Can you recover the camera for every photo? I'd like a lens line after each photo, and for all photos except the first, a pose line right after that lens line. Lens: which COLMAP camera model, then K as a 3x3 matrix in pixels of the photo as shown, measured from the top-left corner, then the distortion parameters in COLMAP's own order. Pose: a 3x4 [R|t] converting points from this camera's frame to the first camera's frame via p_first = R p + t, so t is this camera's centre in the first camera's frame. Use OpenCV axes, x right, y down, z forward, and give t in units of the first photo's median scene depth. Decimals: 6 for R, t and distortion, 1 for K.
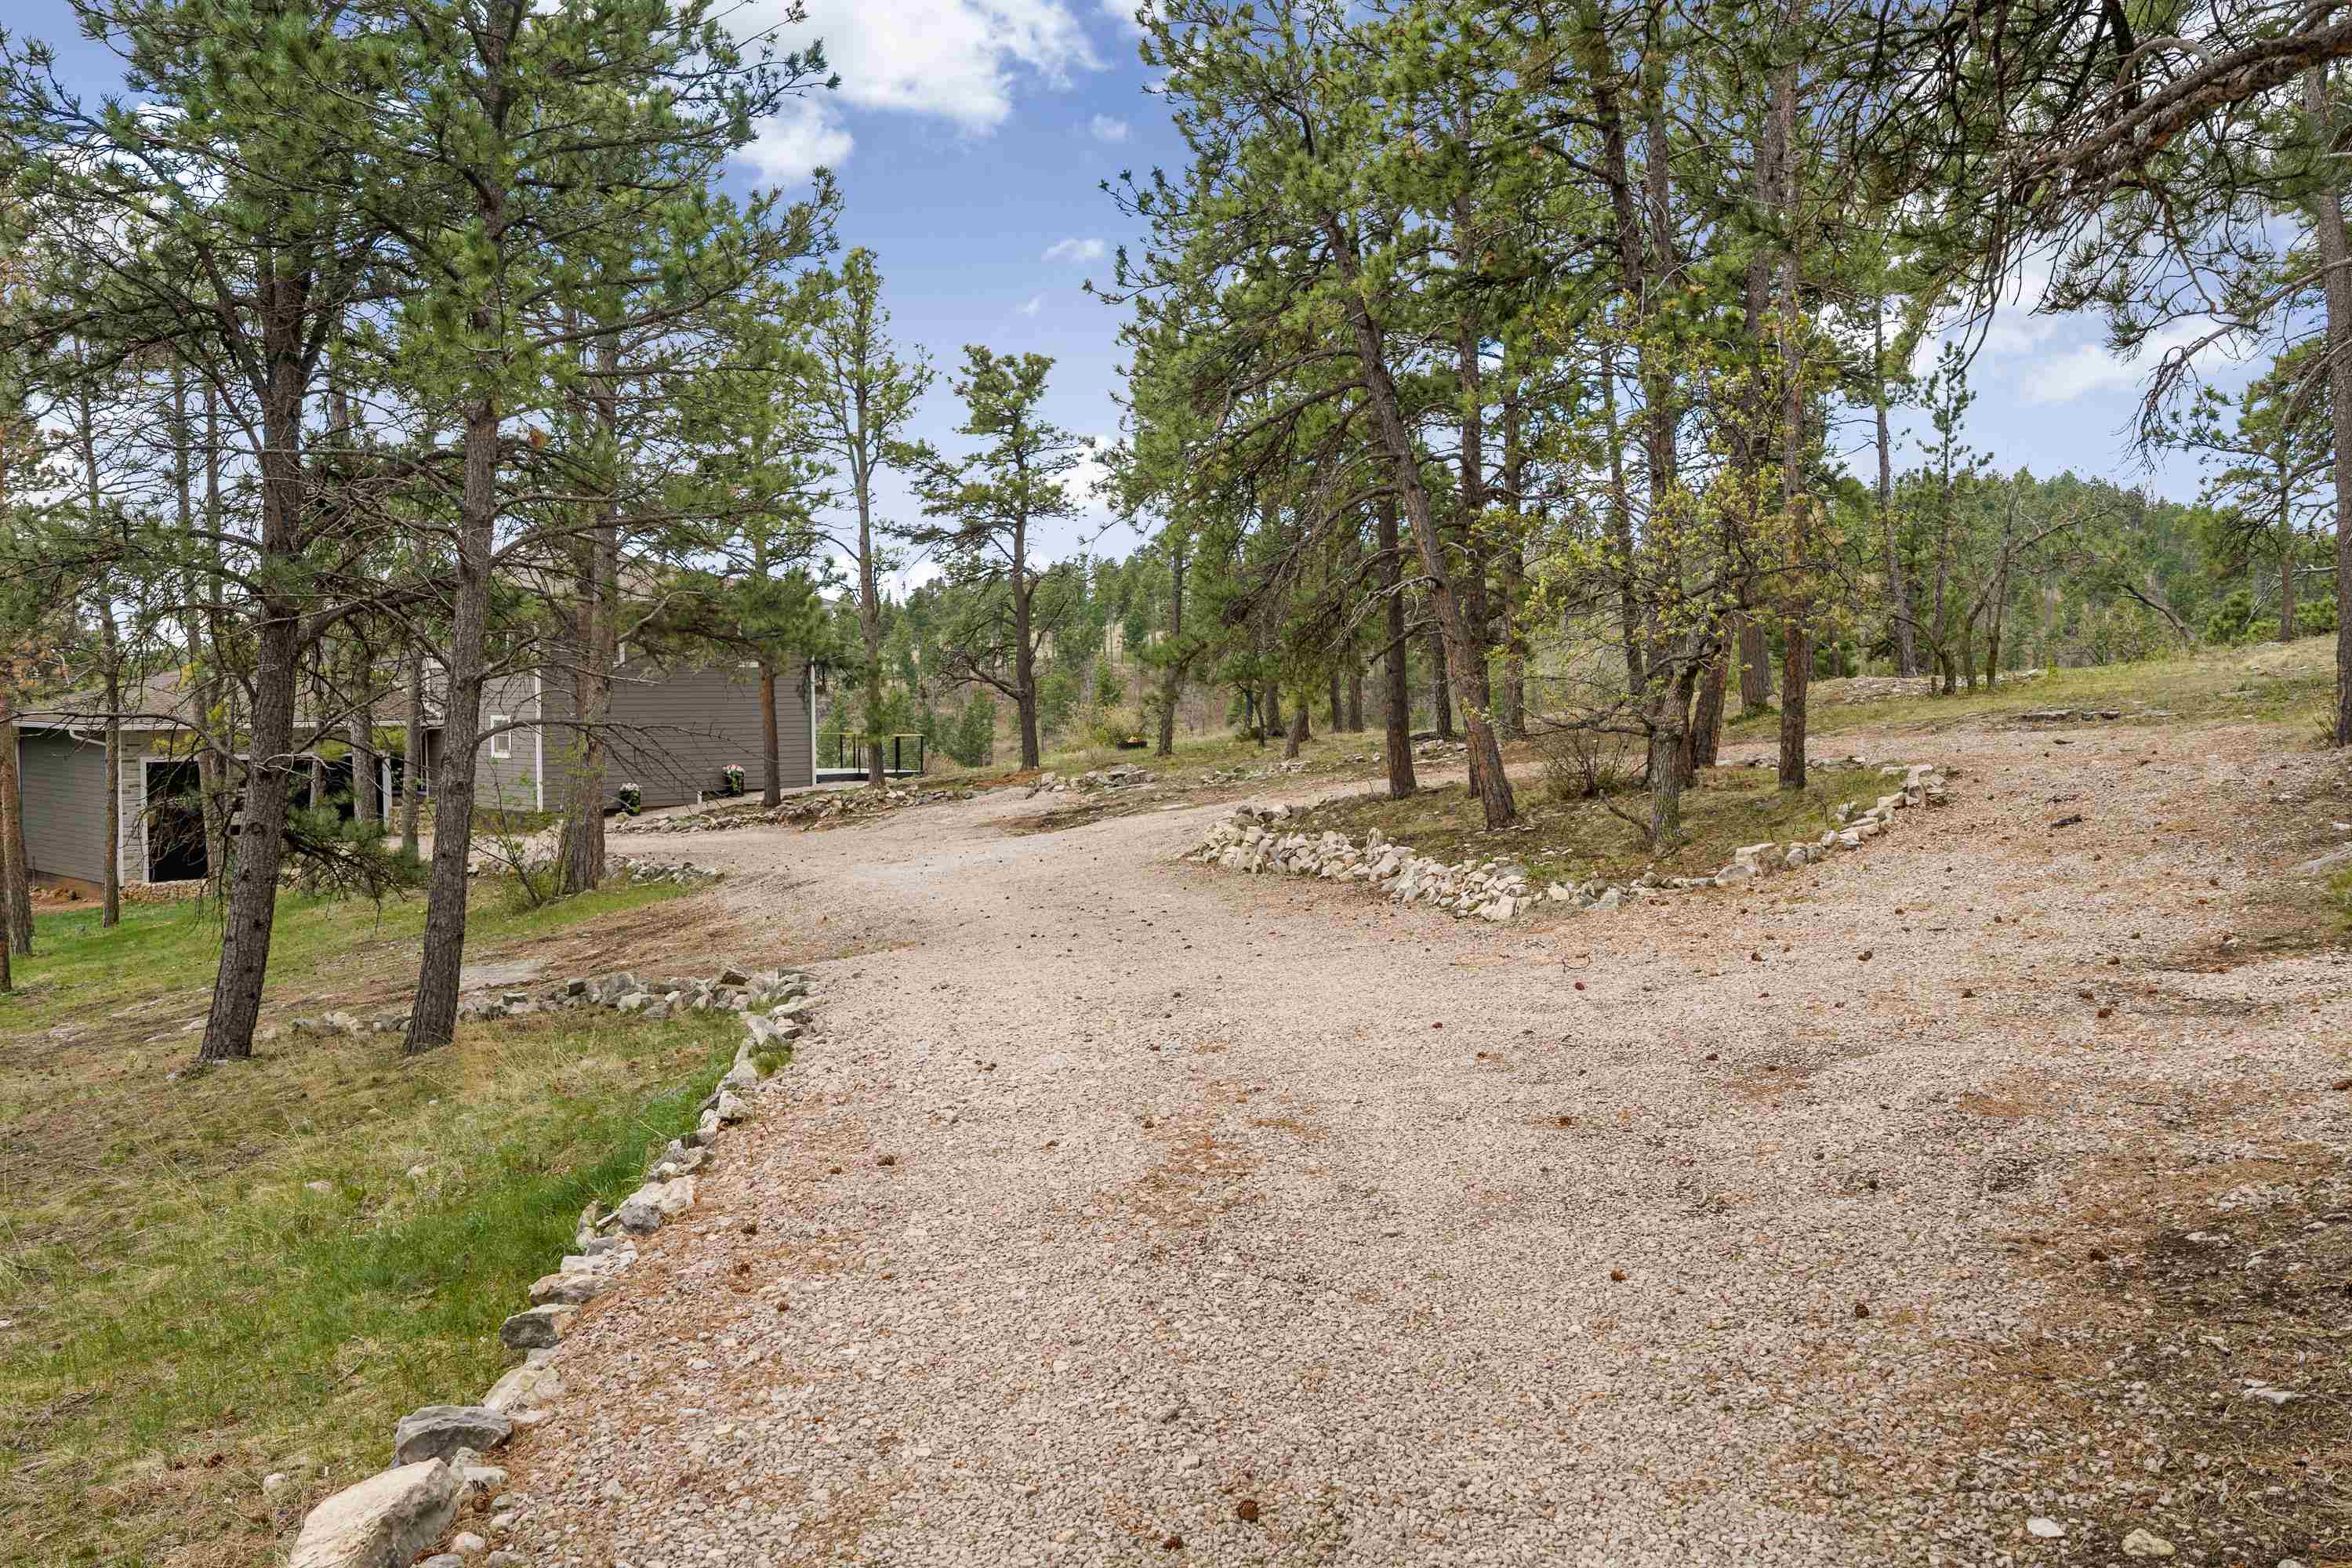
lens RADIAL K [[1918.2, 0, 1165.7], [0, 1918.2, 729.5], [0, 0, 1]] dist [0.013675, -0.001868]
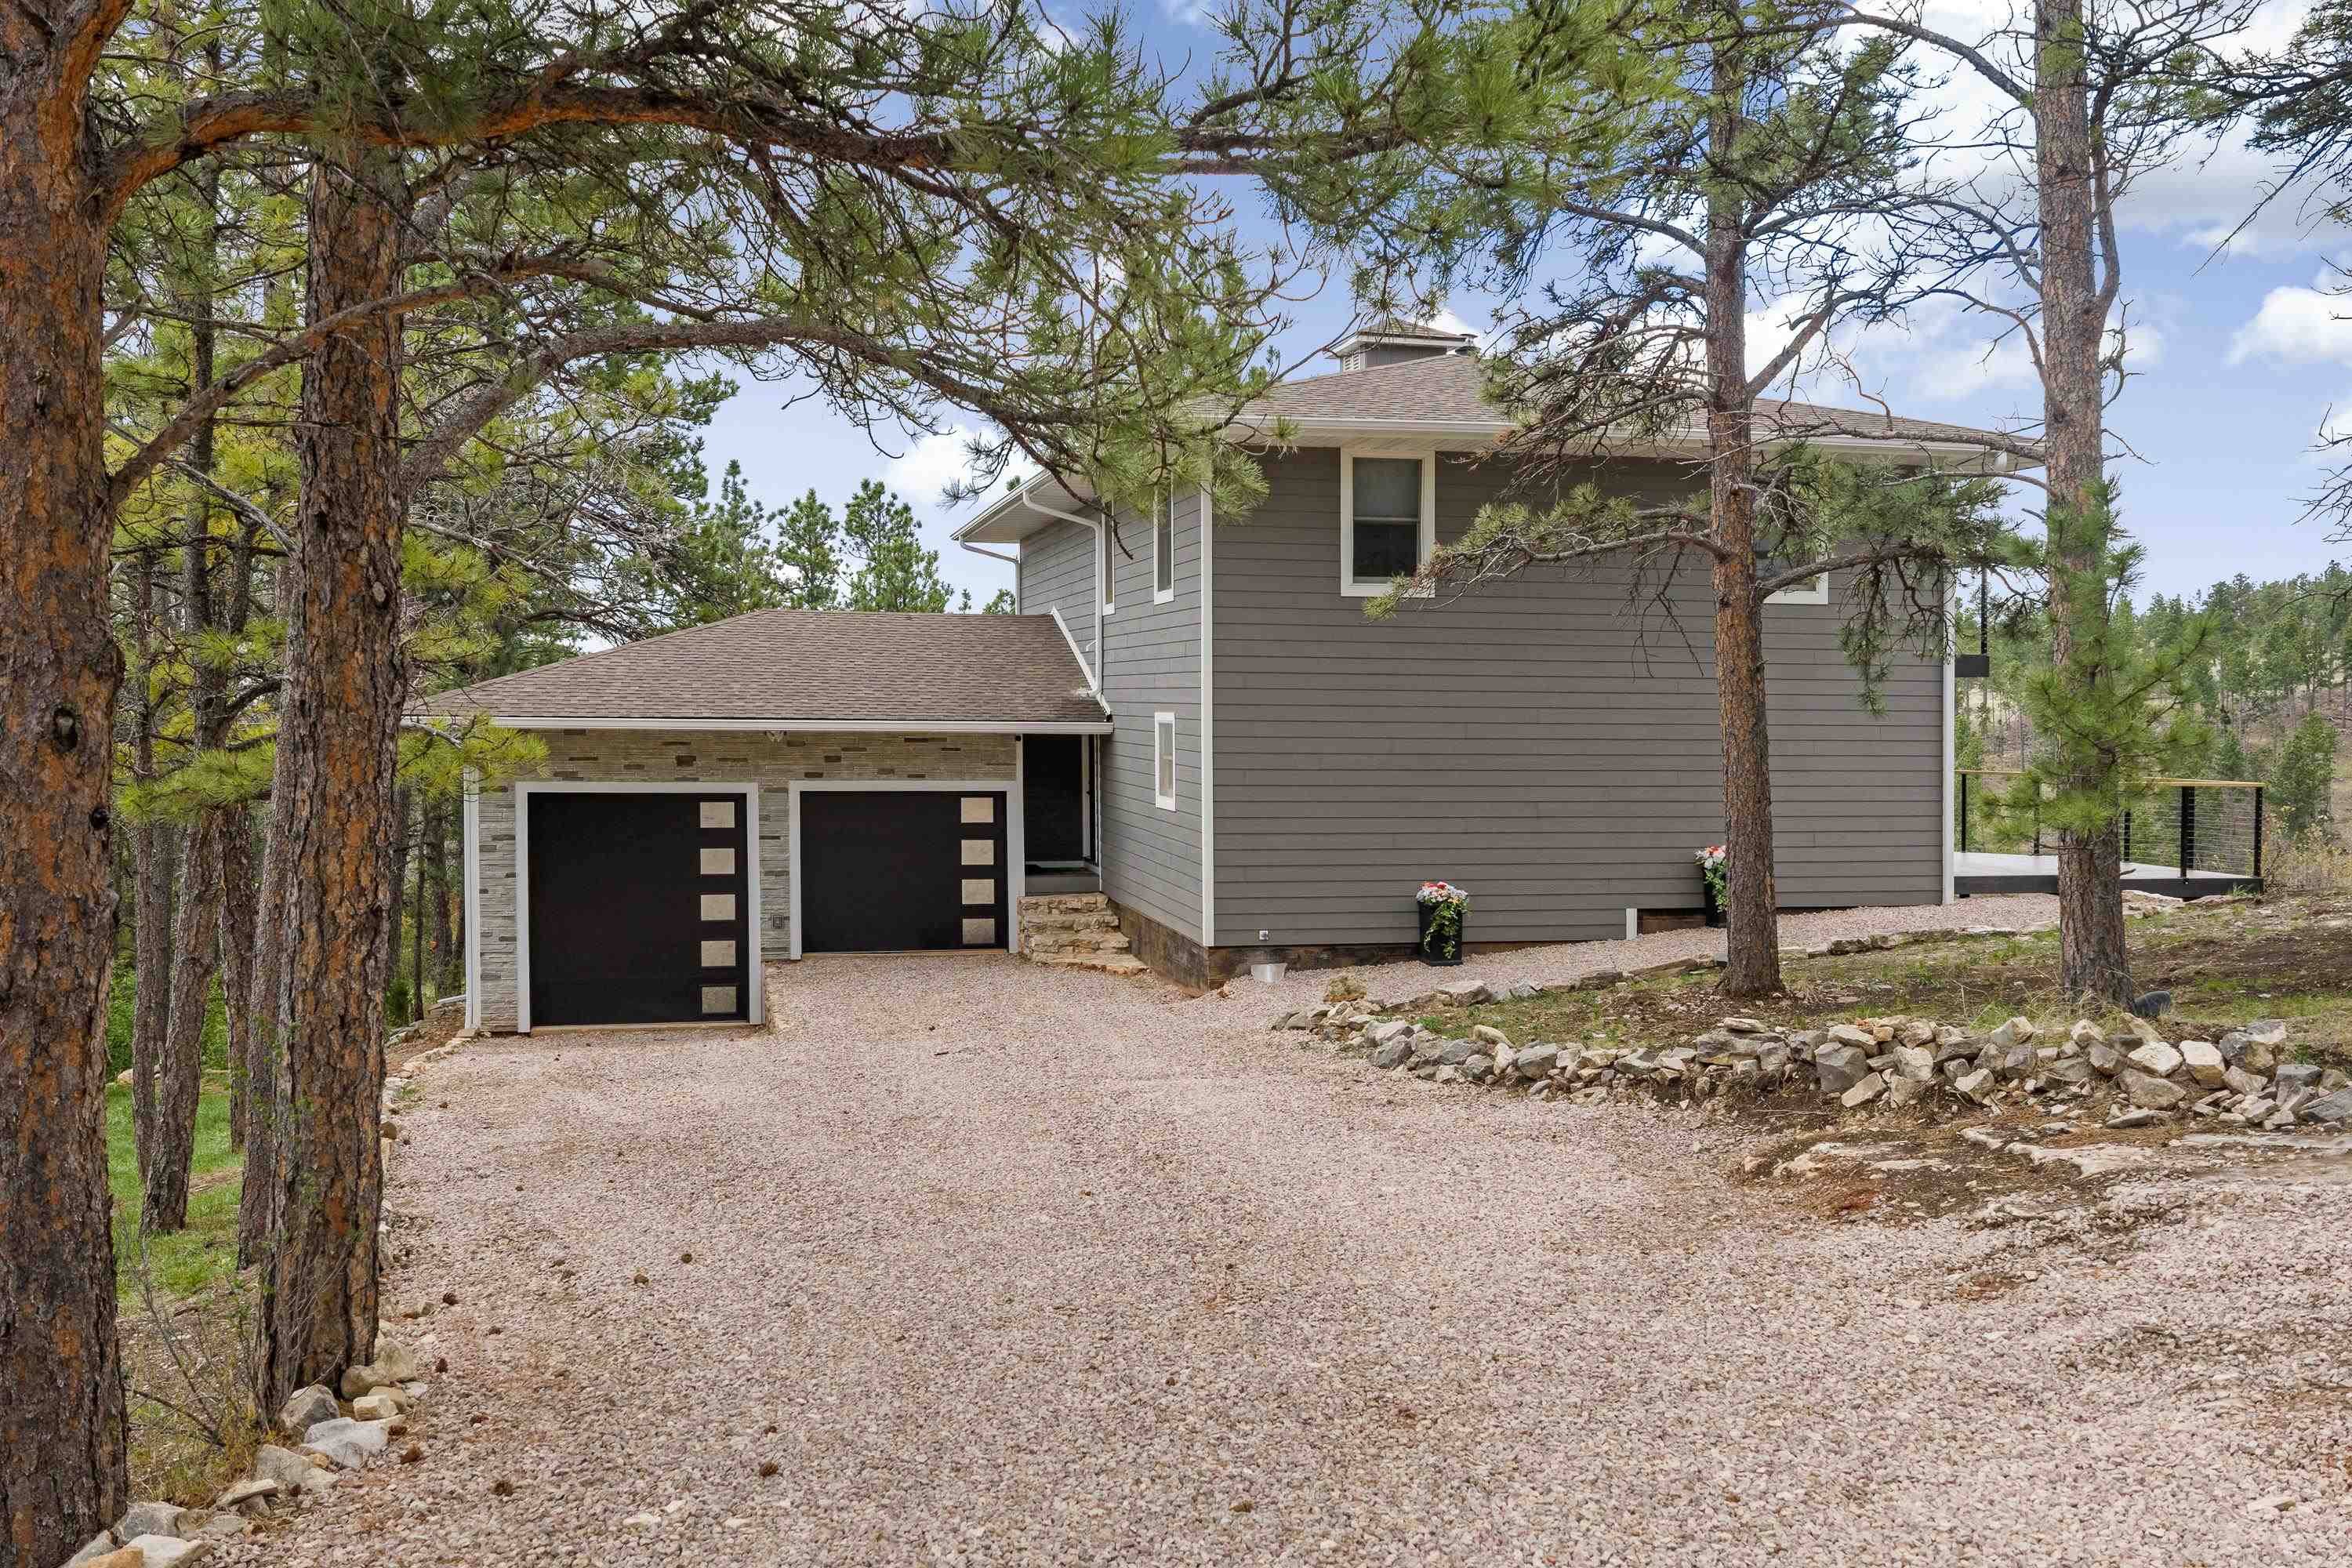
lens RADIAL K [[1918.2, 0, 1165.7], [0, 1918.2, 729.5], [0, 0, 1]] dist [0.013675, -0.001868]
pose [[0.809579, 0.016716, -0.586772, -0.093483], [-0.023768, 0.999708, -0.004314, -0.001204], [0.586529, 0.017439, 0.809741, 0.666549]]
